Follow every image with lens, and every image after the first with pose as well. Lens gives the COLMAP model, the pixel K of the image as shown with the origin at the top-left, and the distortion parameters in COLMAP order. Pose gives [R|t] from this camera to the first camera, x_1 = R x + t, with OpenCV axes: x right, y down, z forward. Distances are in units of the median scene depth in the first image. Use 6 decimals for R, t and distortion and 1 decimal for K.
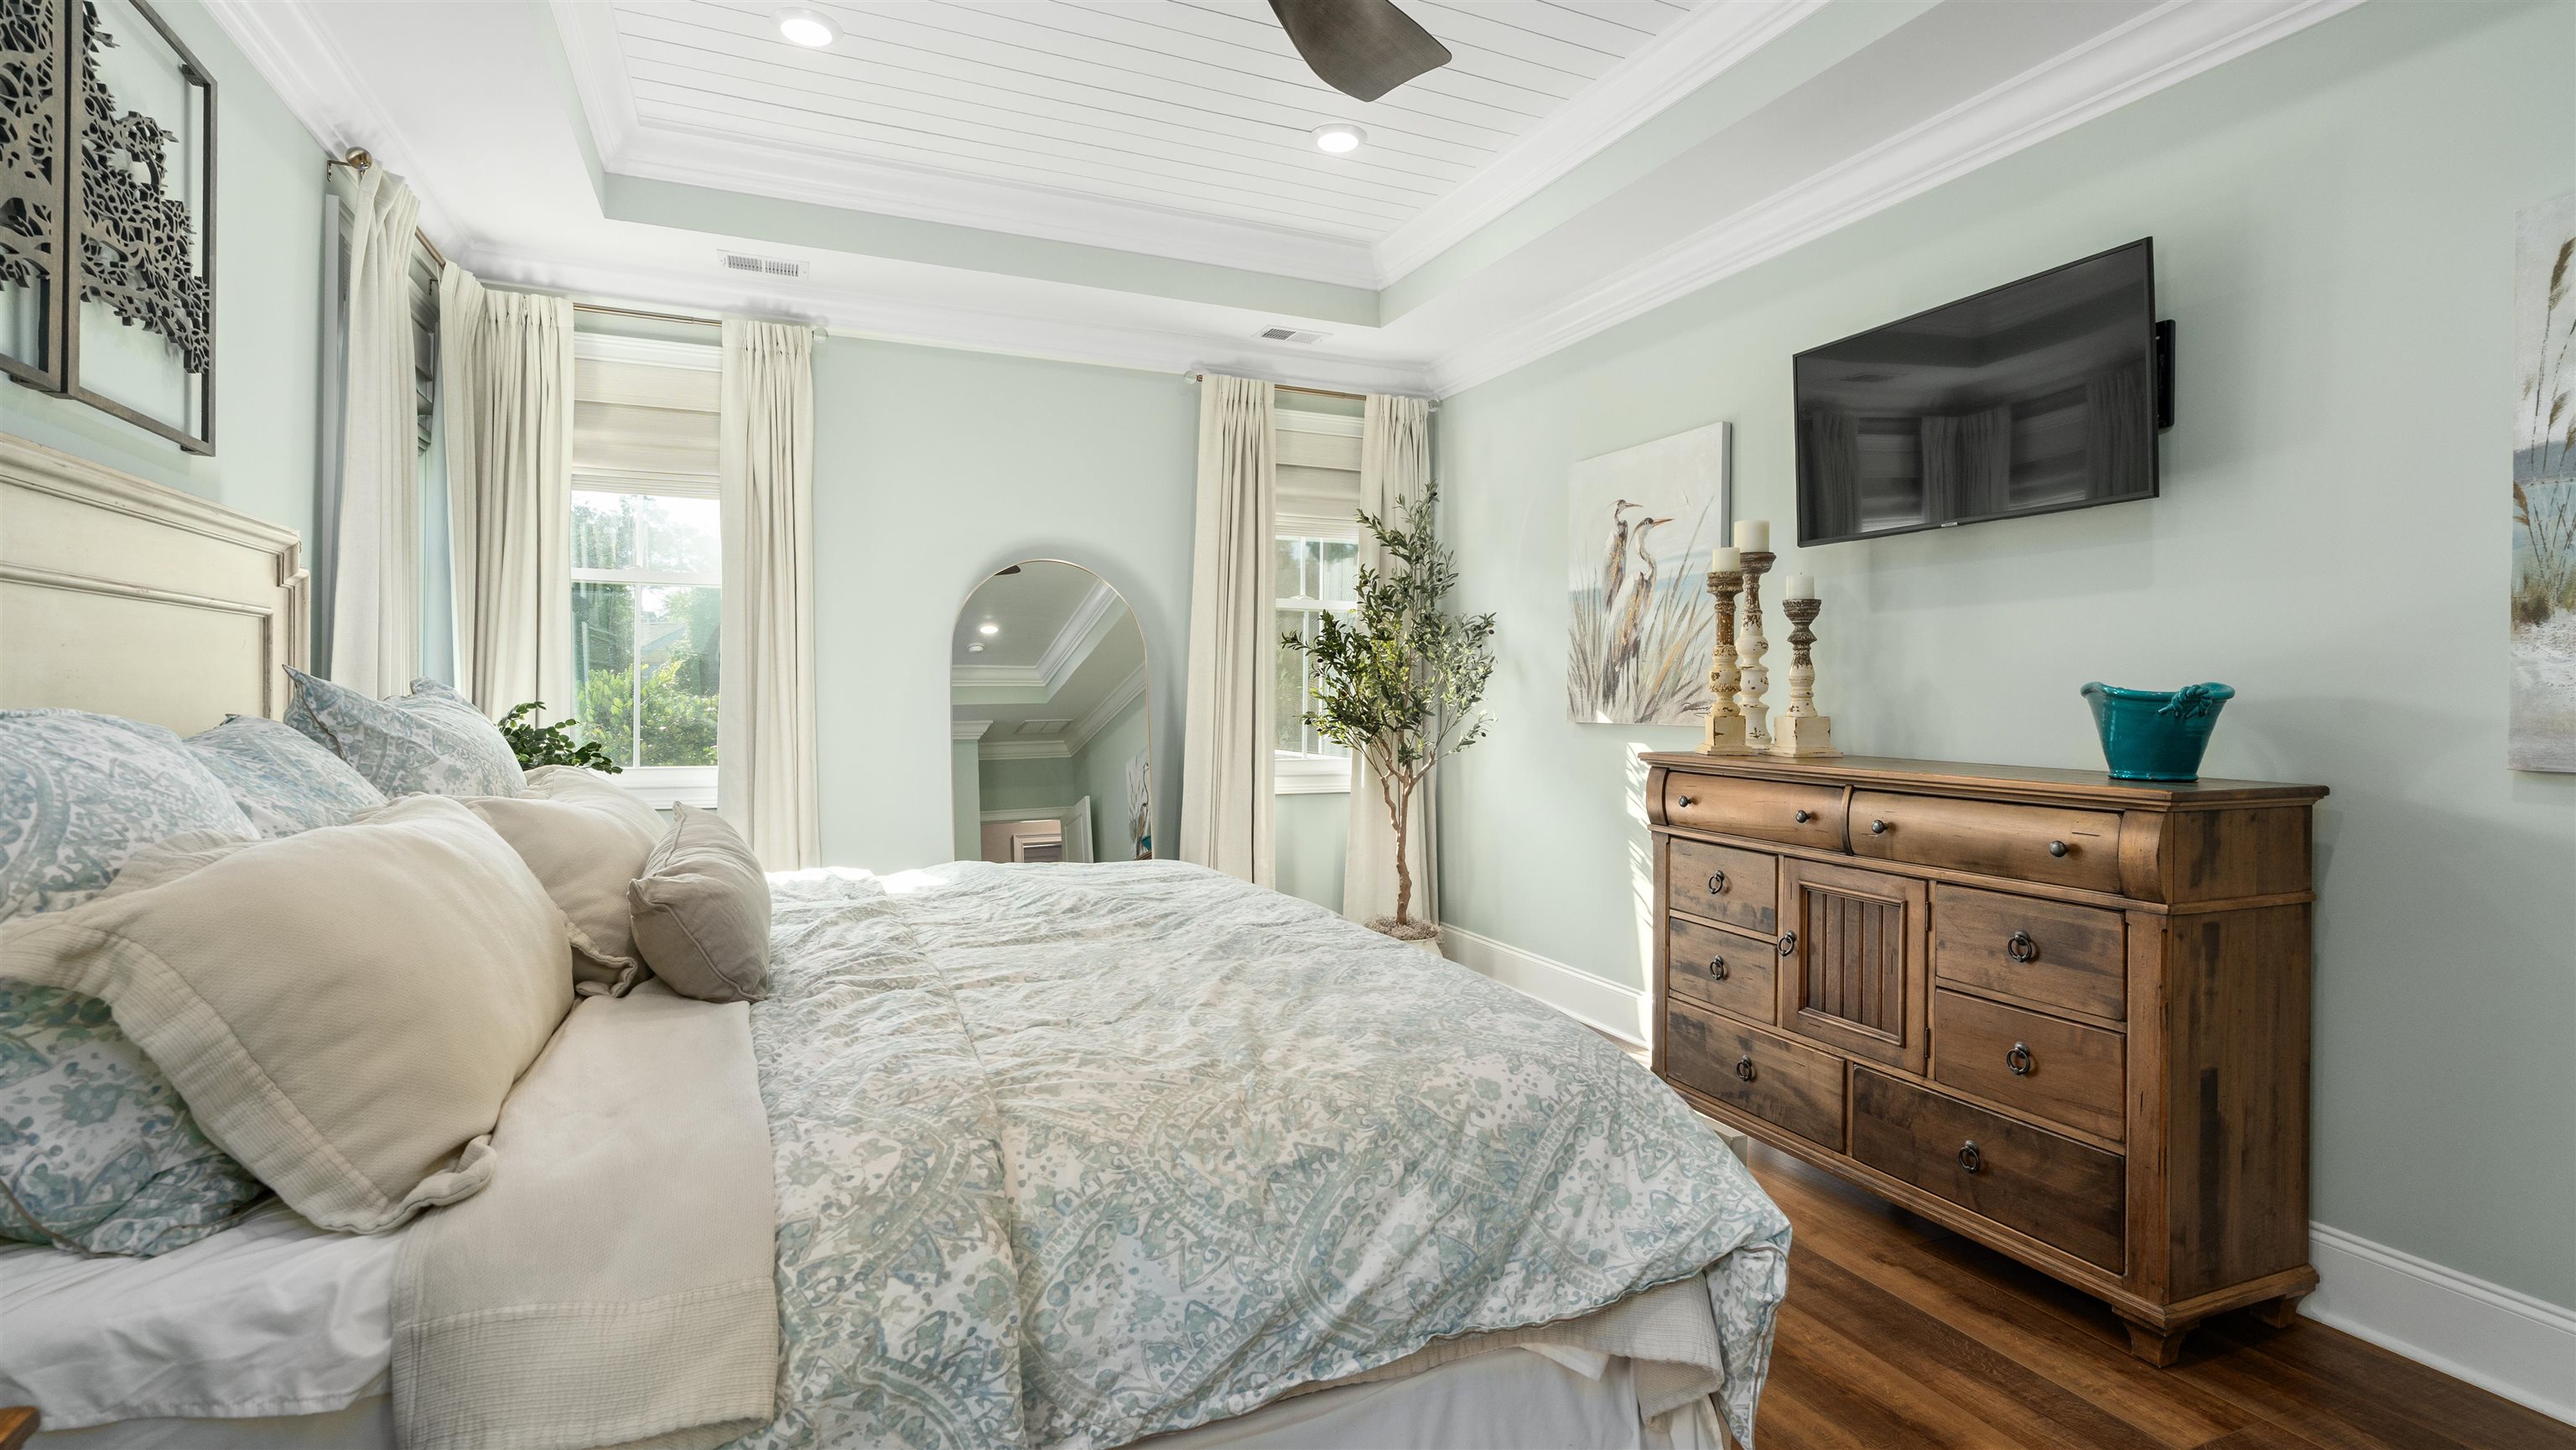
lens RADIAL K [[1175.3, 0, 1279.9], [0, 1175.3, 717.1], [0, 0, 1]] dist [-0.001671, -0.000104]
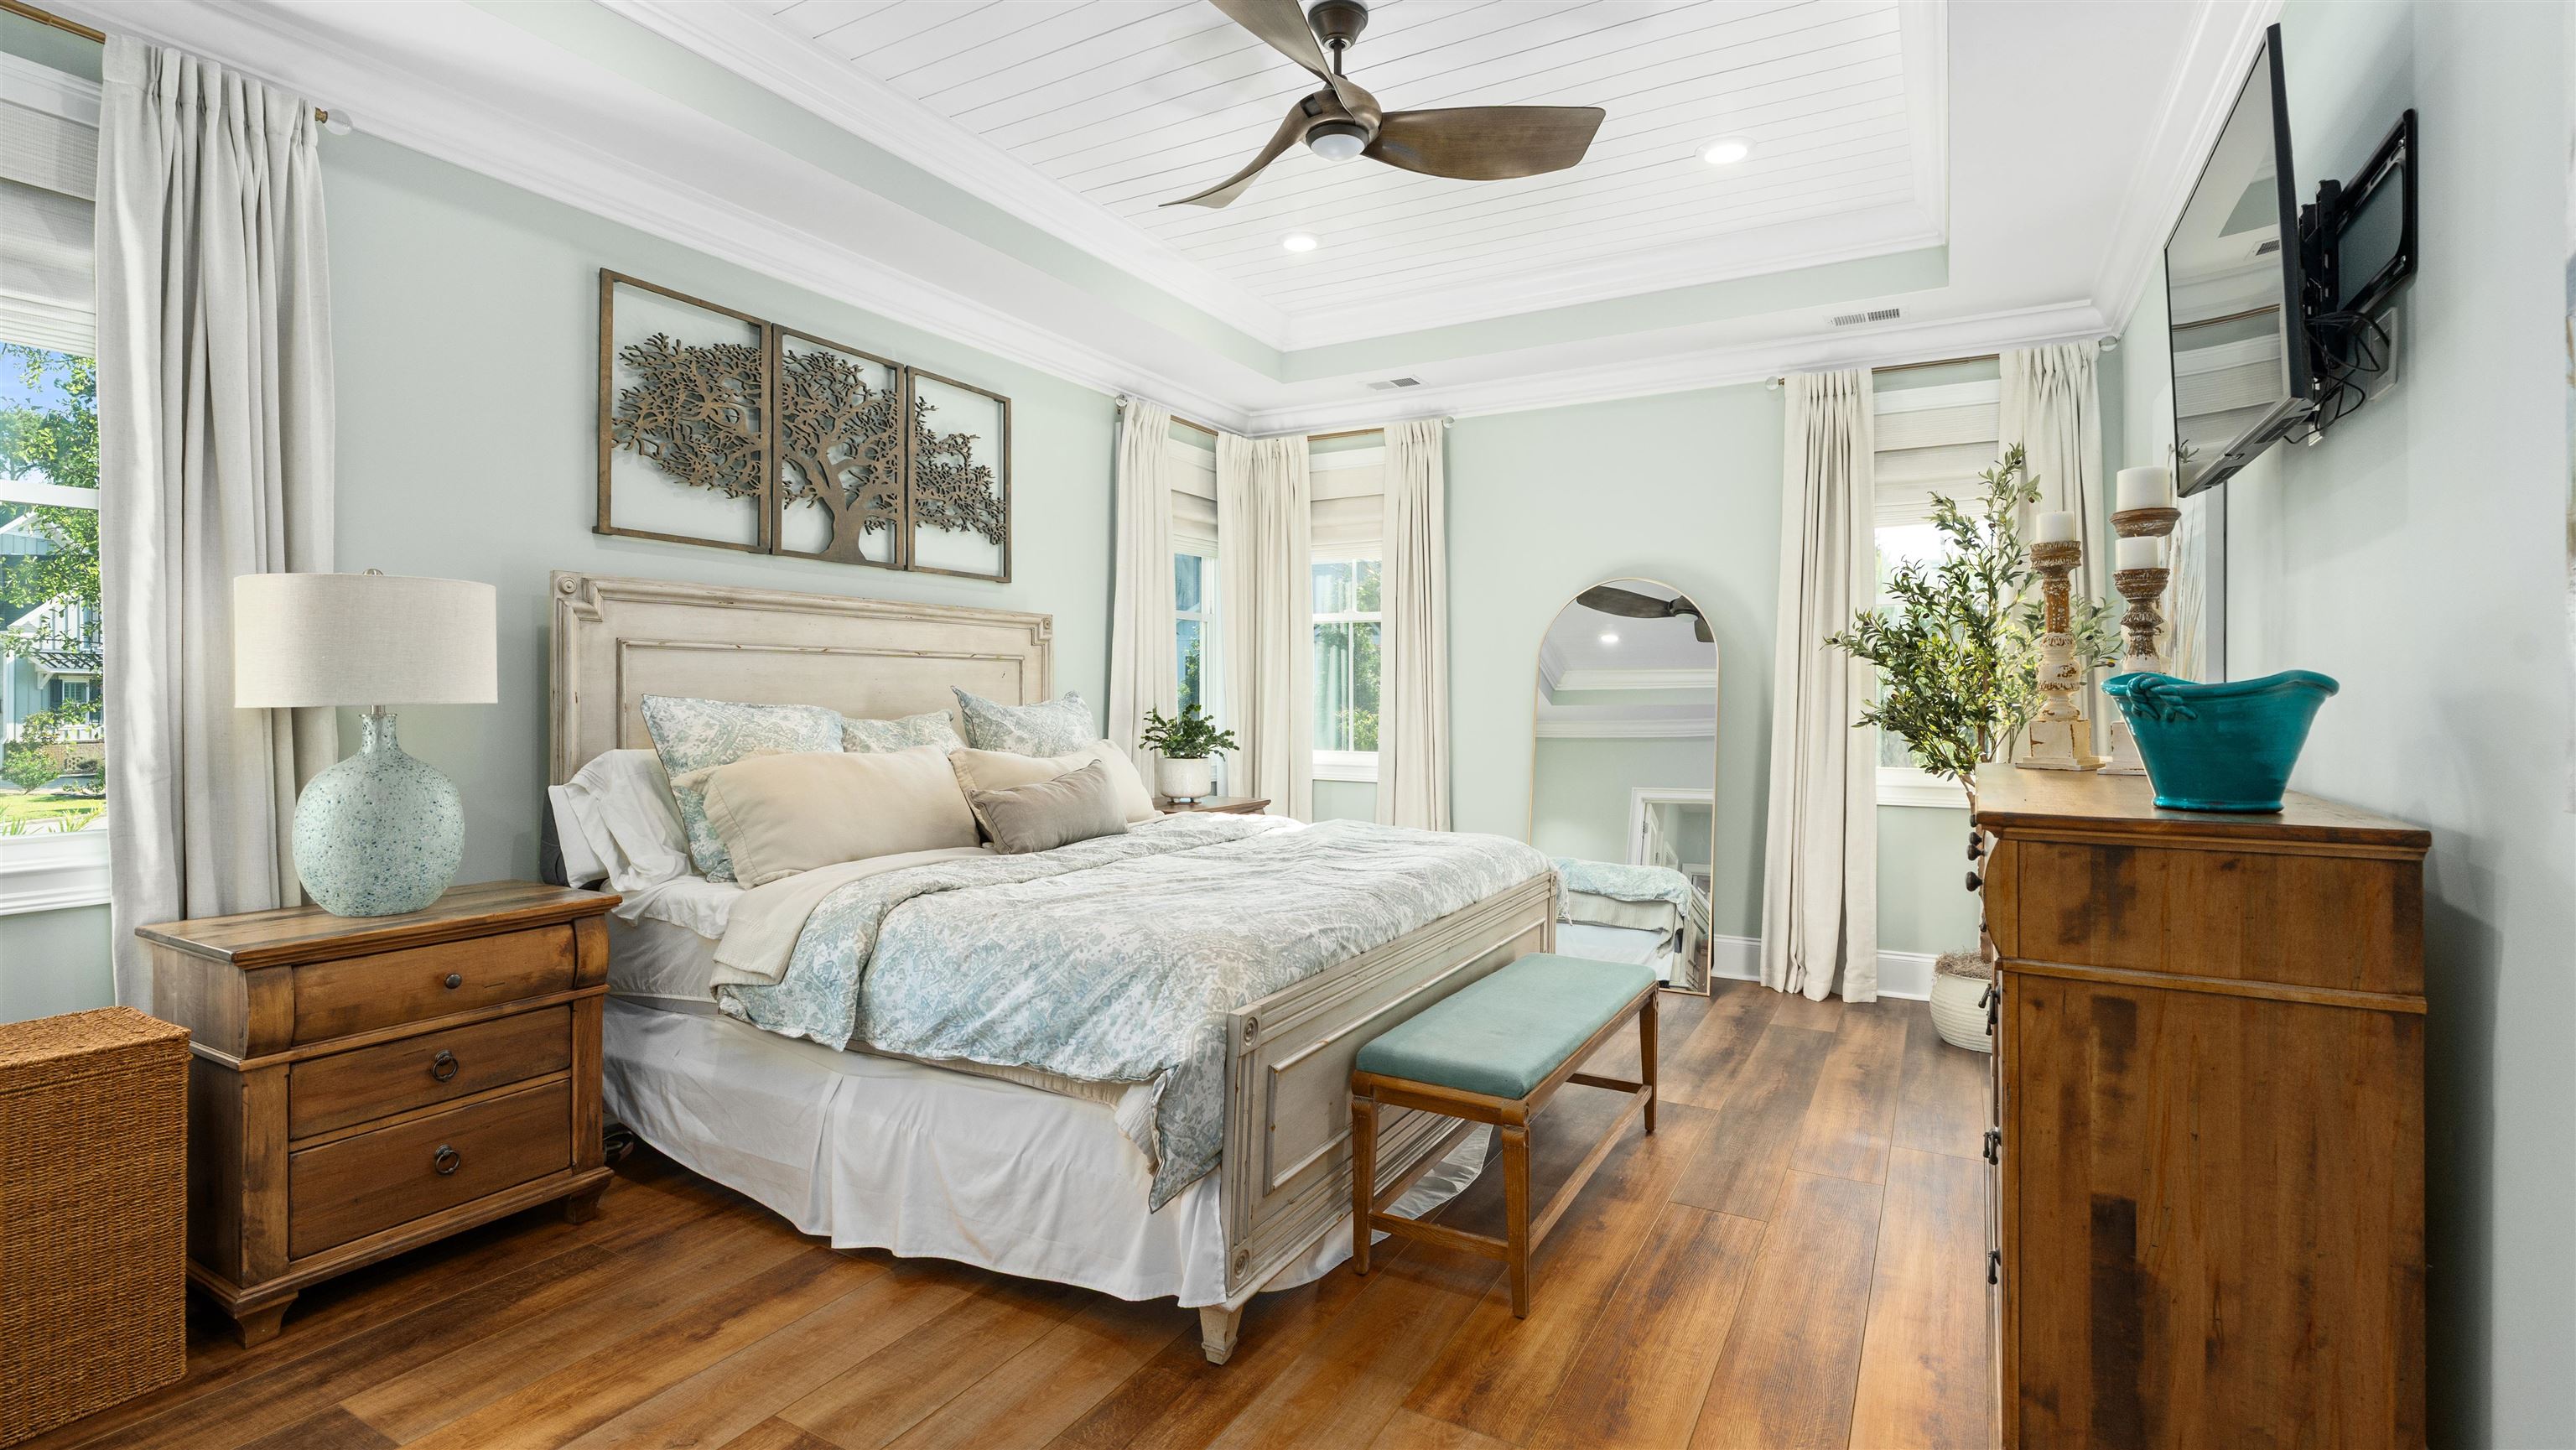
lens RADIAL K [[1175.3, 0, 1279.9], [0, 1175.3, 717.1], [0, 0, 1]] dist [-0.001671, -0.000104]
pose [[0.615199, 0.007011, -0.788341, 1.629895], [-0.013765, 0.999904, -0.001850, 0.011018], [0.788252, 0.011990, 0.615236, 0.202211]]
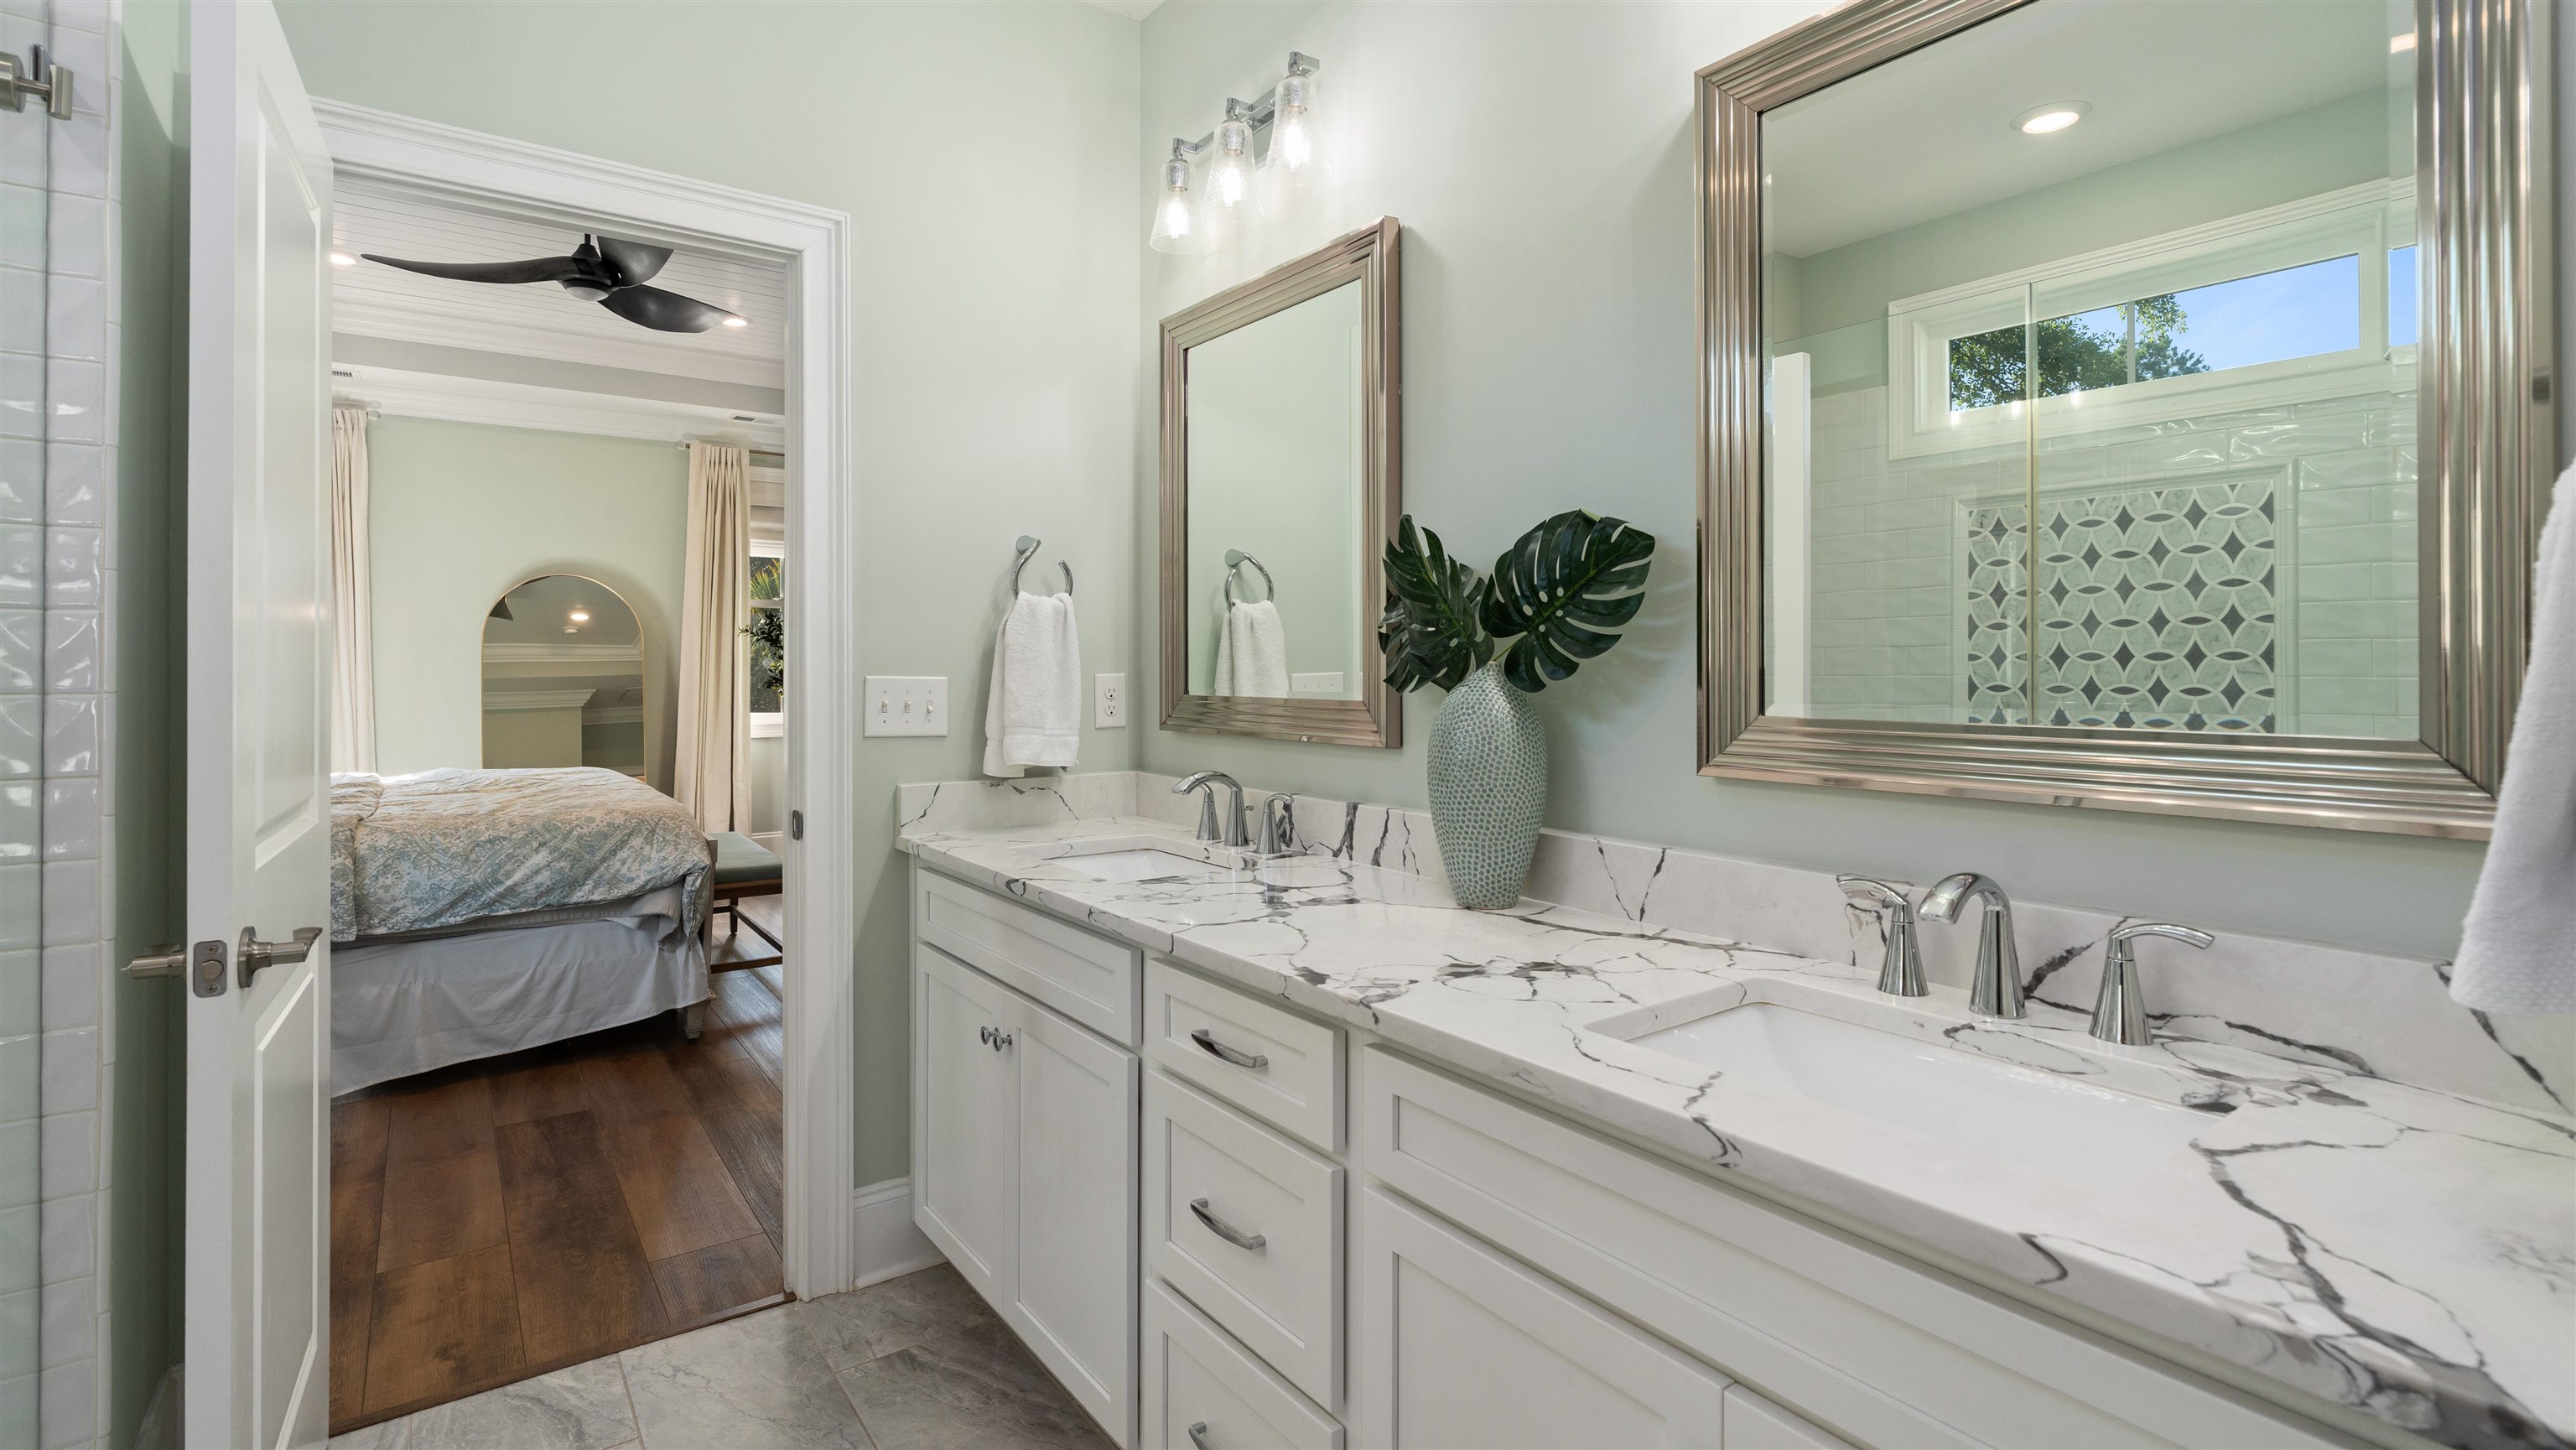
lens RADIAL K [[1159.7, 0, 1290.1], [0, 1159.7, 664.9], [0, 0, 1]] dist [-0.000274, 0.000053]
pose [[0.972268, -0.006975, 0.233764, 1.109926], [0.011171, 0.999799, -0.016634, 0.032557], [-0.233601, 0.018784, 0.972151, -1.911179]]
